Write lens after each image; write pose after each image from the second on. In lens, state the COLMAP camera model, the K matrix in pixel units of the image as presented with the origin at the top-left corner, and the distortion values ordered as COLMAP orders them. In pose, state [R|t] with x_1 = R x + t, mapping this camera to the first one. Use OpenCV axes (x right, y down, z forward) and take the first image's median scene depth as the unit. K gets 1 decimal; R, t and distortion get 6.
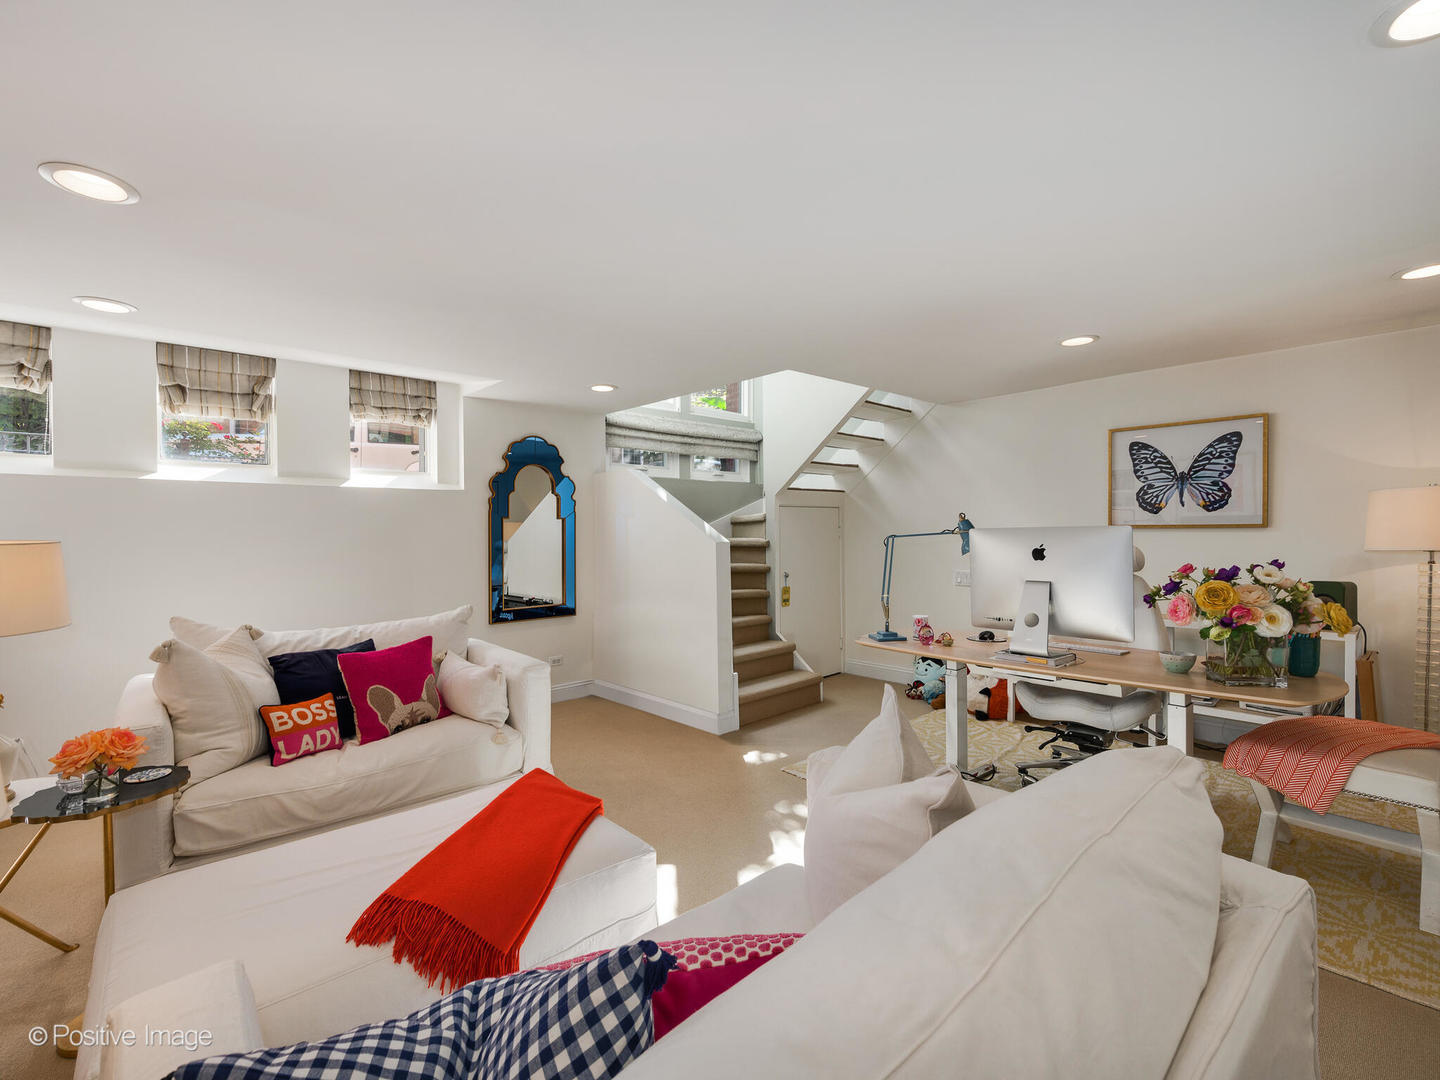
lens RADIAL K [[619.6, 0, 720.0], [0, 619.6, 540.0], [0, 0, 1]] dist [0.000271, -0.000032]
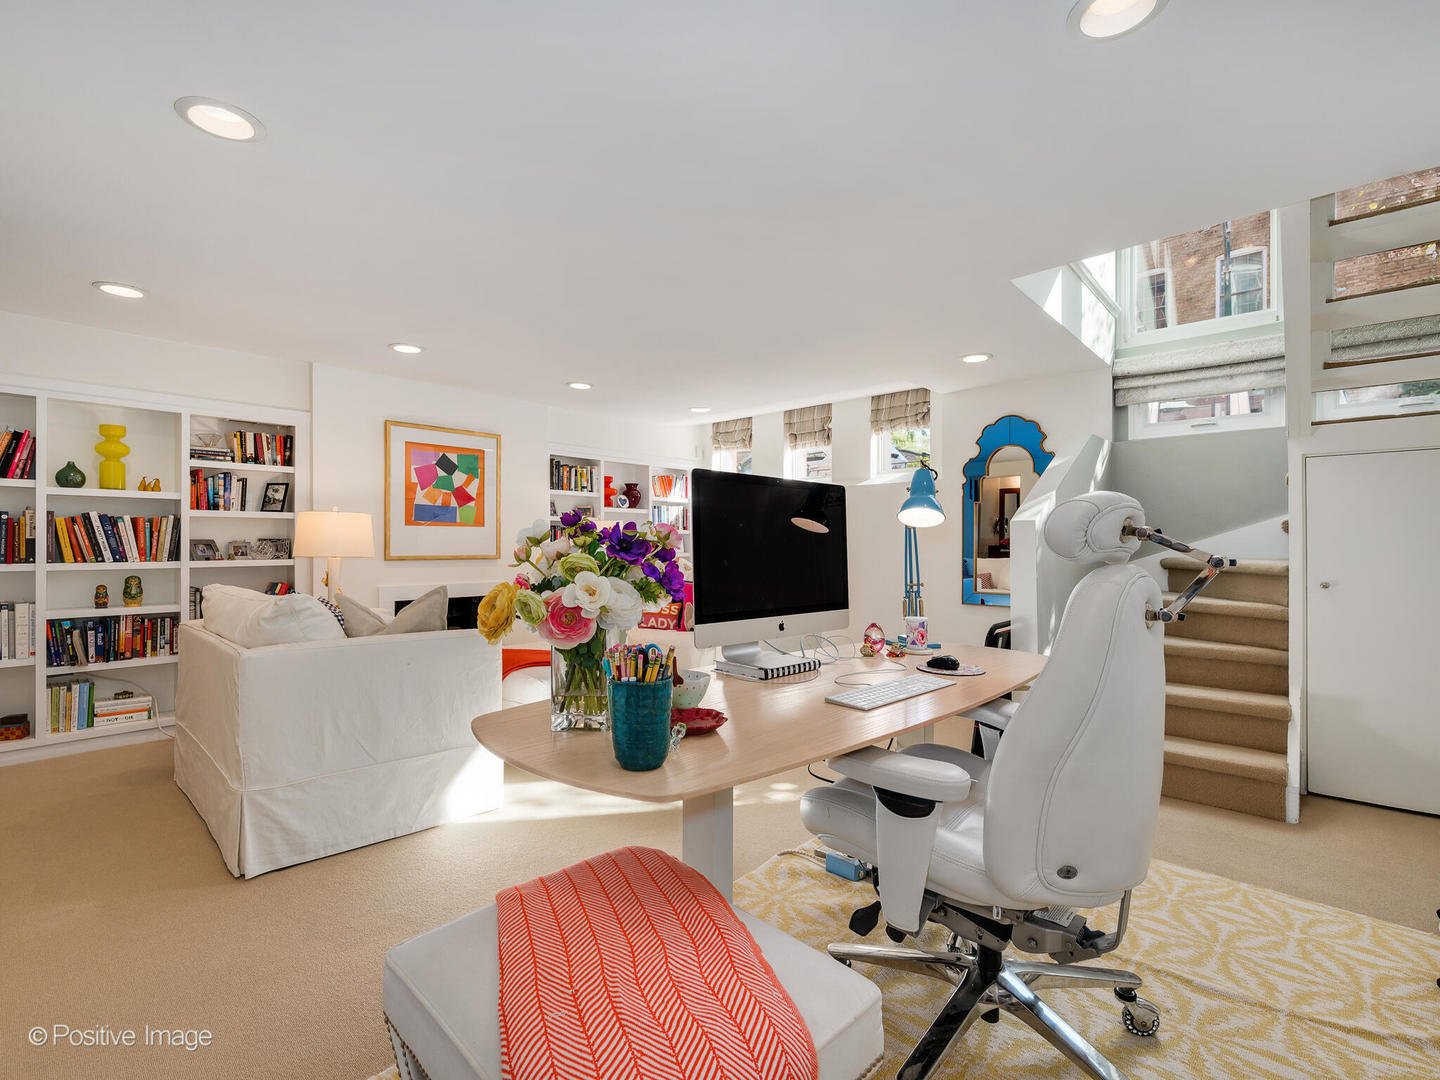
lens RADIAL K [[649.4, 0, 720.4], [0, 649.4, 543.5], [0, 0, 1]] dist [-0.002768, -0.000174]
pose [[0.112117, 0.016284, -0.993562, 0.852727], [-0.013588, 0.999797, 0.014853, 0.027285], [0.993602, 0.011835, 0.112315, 0.593584]]
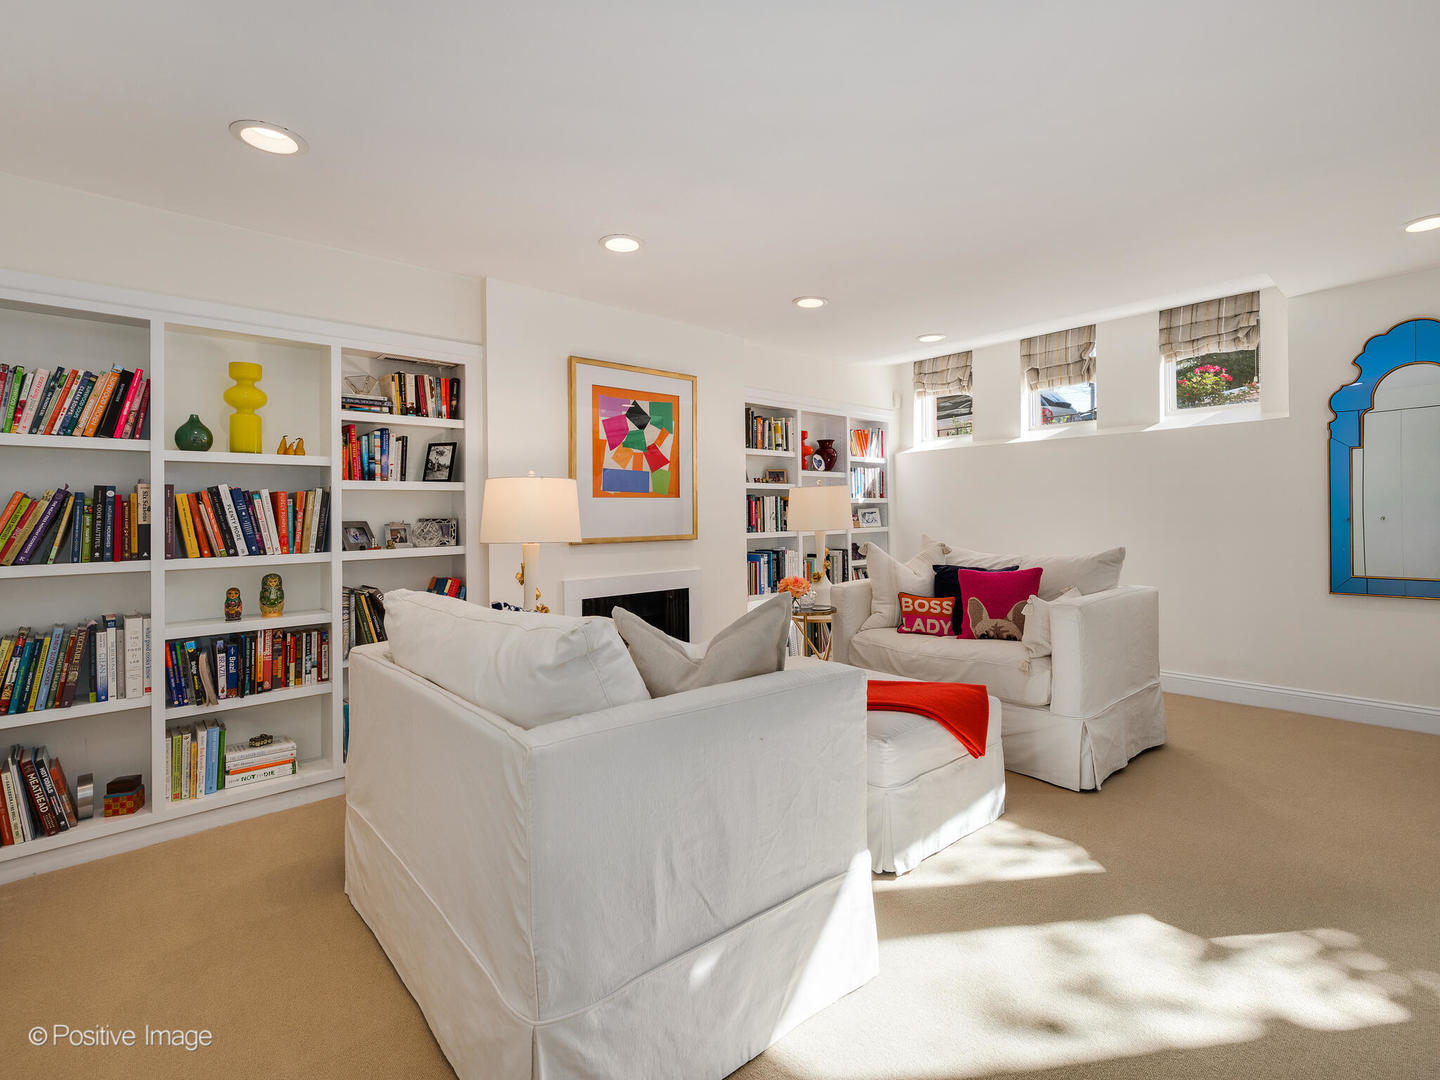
lens RADIAL K [[666.0, 0, 696.5], [0, 666.0, 505.9], [0, 0, 1]] dist [-0.002548, -0.000331]
pose [[-0.004174, 0.000420, -0.999991, 0.520272], [0.006878, 0.999976, 0.000391, 0.031814], [0.999968, -0.006876, -0.004177, 0.303453]]
